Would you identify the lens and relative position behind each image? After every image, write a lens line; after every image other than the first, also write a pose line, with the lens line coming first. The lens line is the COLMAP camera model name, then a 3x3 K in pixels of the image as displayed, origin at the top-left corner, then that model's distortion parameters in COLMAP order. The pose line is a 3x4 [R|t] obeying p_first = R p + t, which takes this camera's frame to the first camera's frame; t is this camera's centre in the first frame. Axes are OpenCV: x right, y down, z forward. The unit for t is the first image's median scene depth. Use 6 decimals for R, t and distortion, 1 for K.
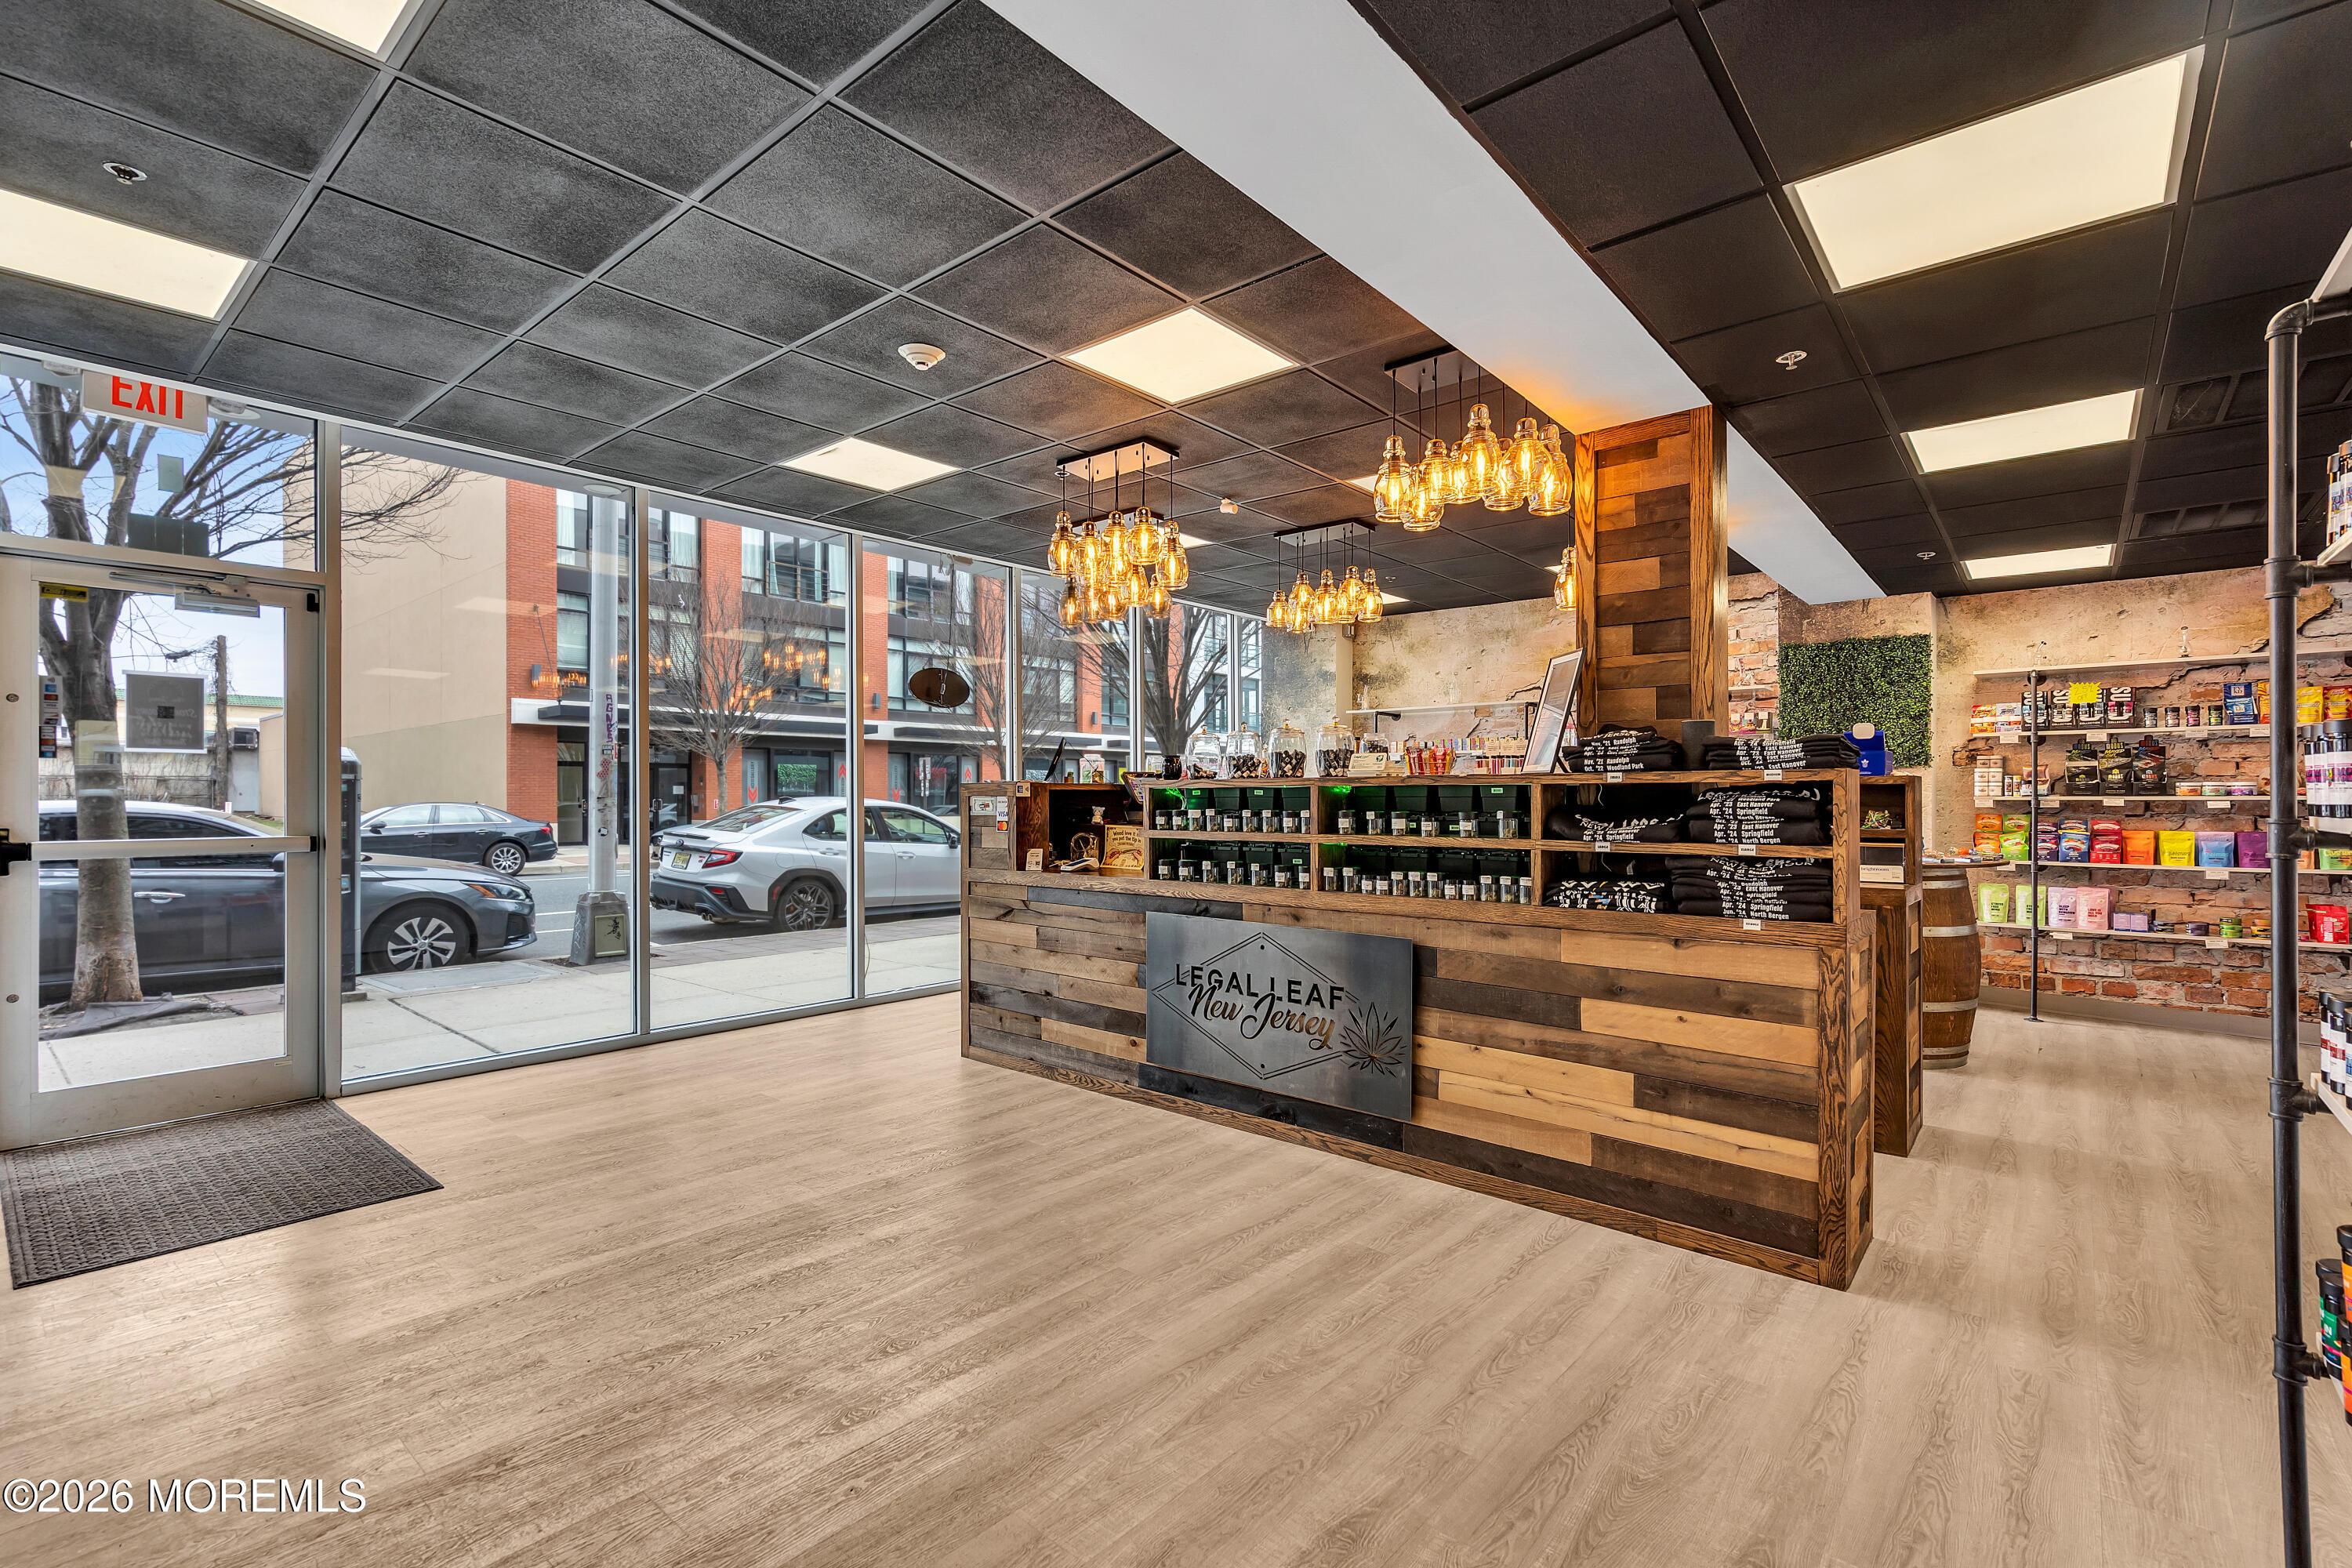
lens RADIAL K [[1057.8, 0, 1178.5], [0, 1057.8, 794.6], [0, 0, 1]] dist [-0.004893, 0.002105]
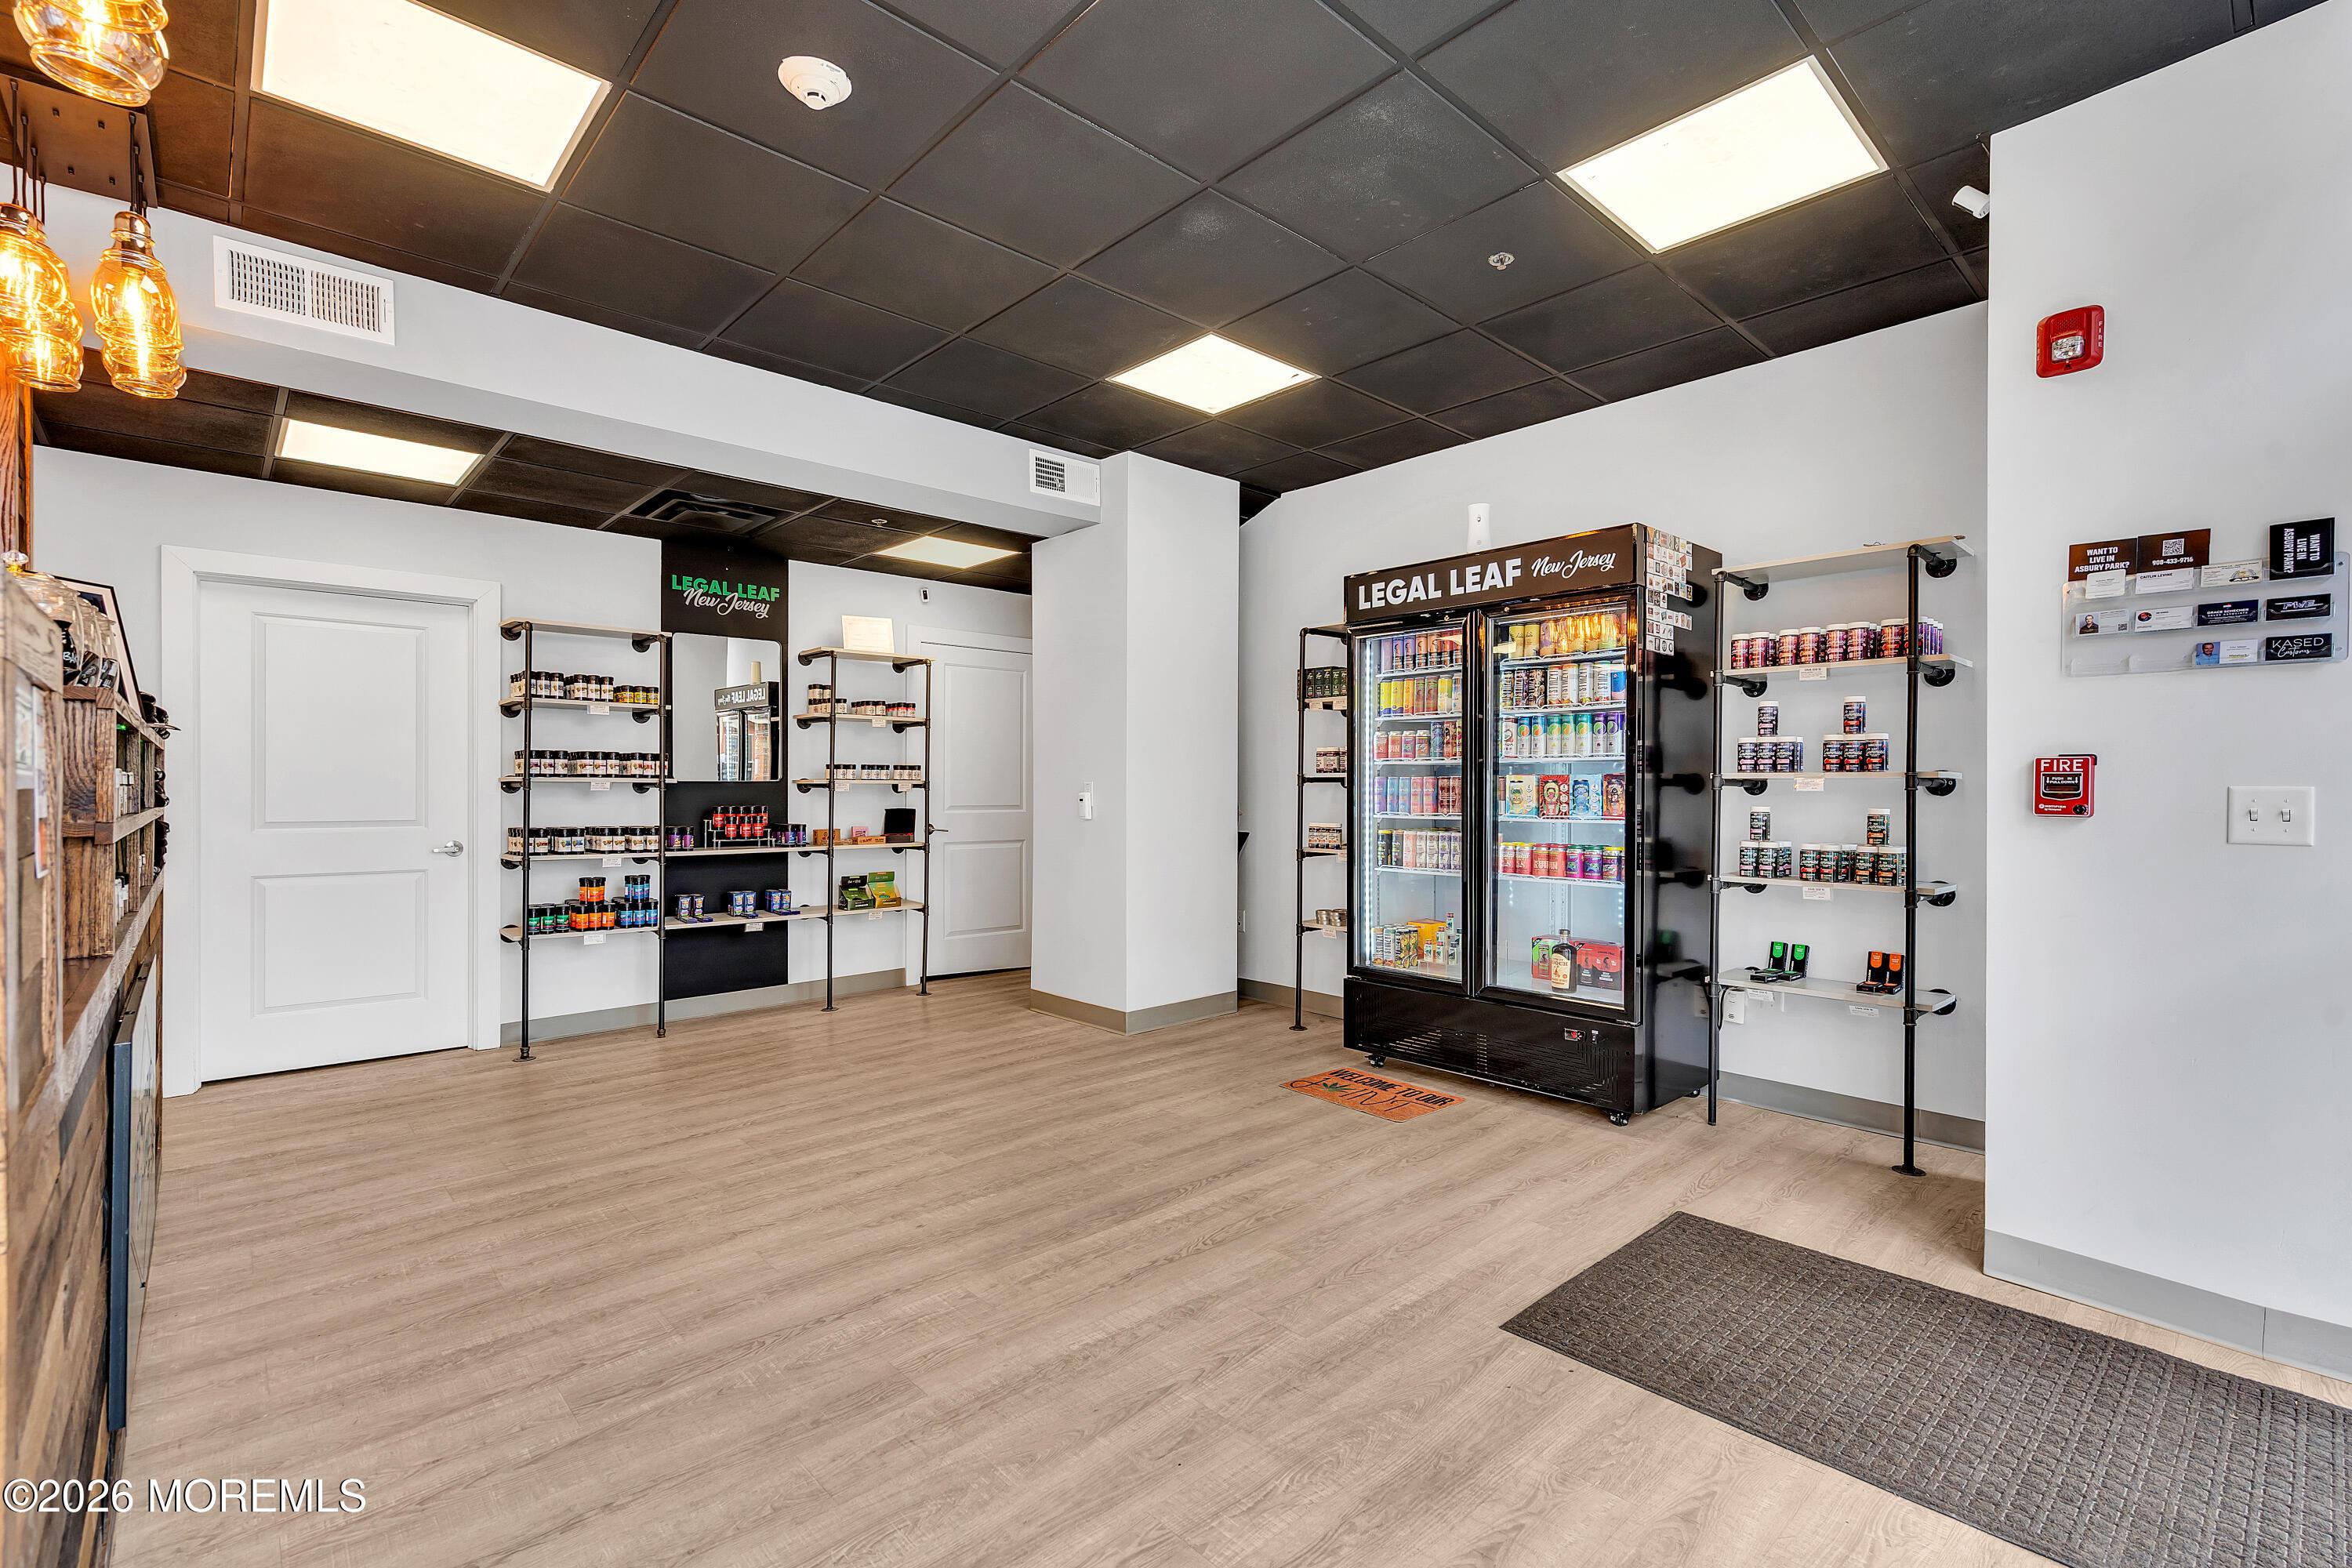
lens RADIAL K [[1057.8, 0, 1179.2], [0, 1057.8, 798.6], [0, 0, 1]] dist [-0.004893, 0.002105]
pose [[-0.992187, -0.001477, 0.124750, -0.382103], [-0.000900, 0.999989, 0.004683, 0.019912], [-0.124756, 0.004534, -0.992177, 1.127167]]
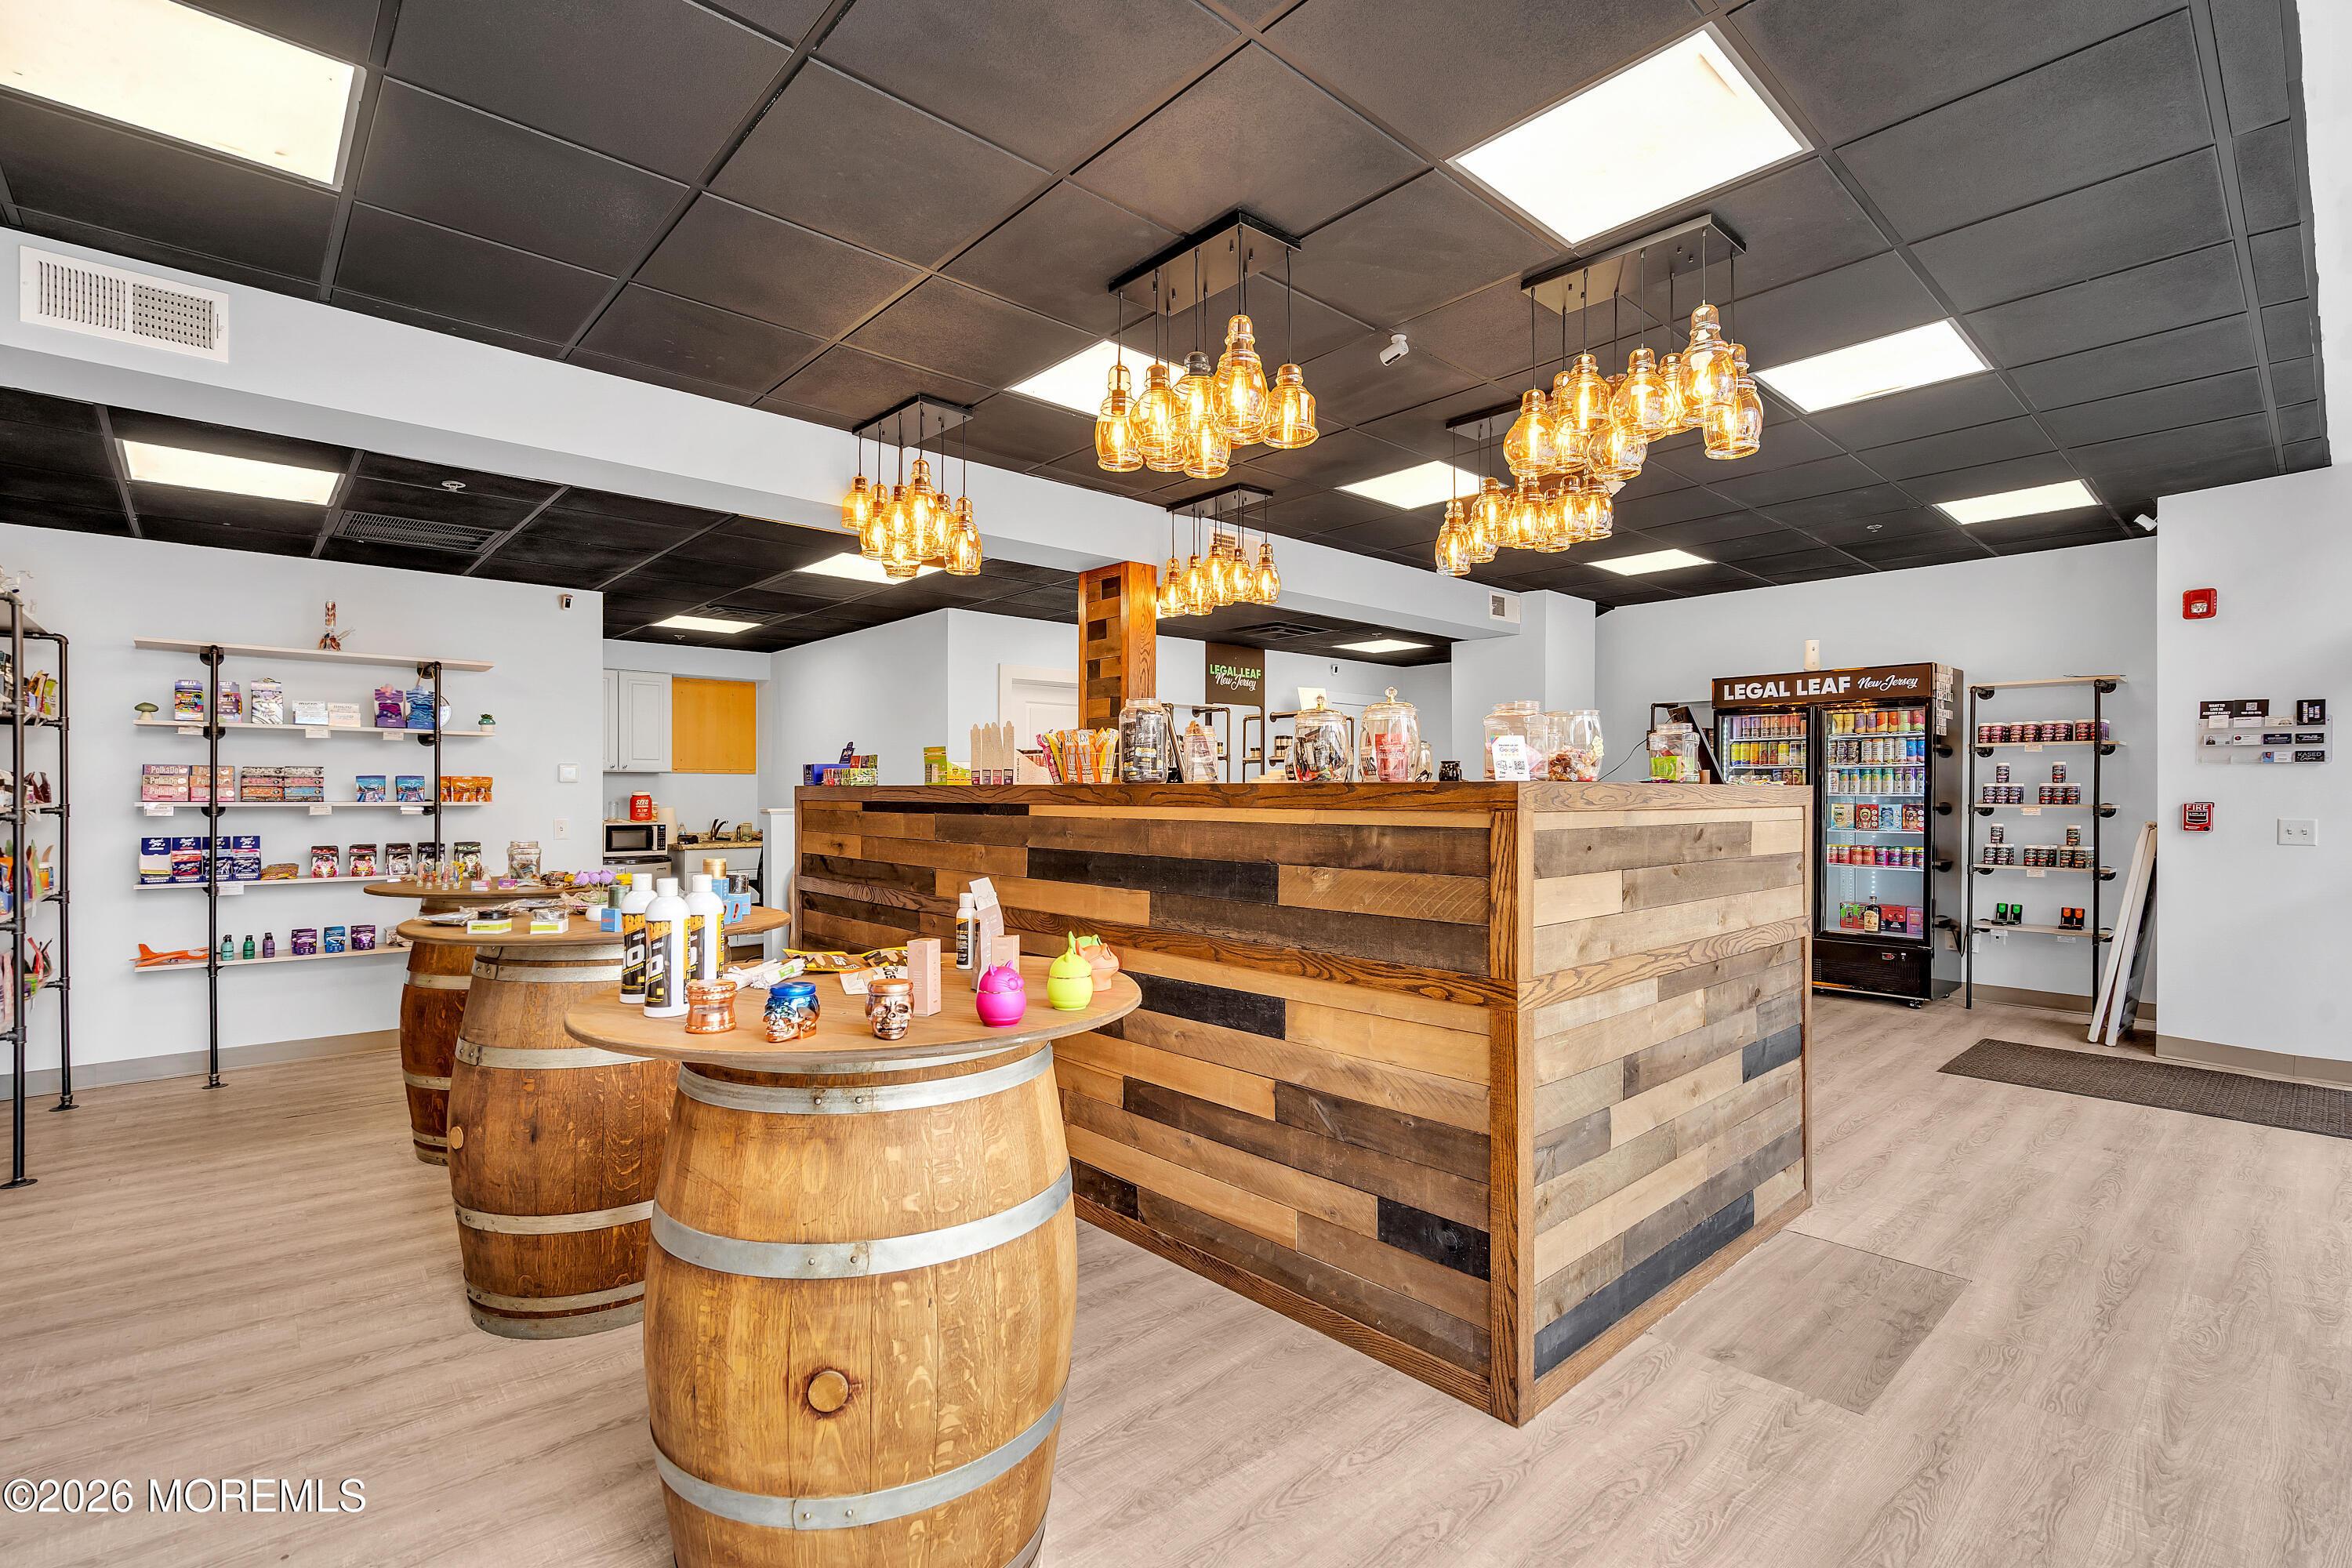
lens RADIAL K [[1057.8, 0, 1181.1], [0, 1057.8, 794.3], [0, 0, 1]] dist [-0.004893, 0.002105]
pose [[-0.991224, 0.000609, 0.132189, 0.094467], [0.000569, 1.000000, -0.000339, -0.005433], [-0.132190, -0.000261, -0.991224, 1.710641]]
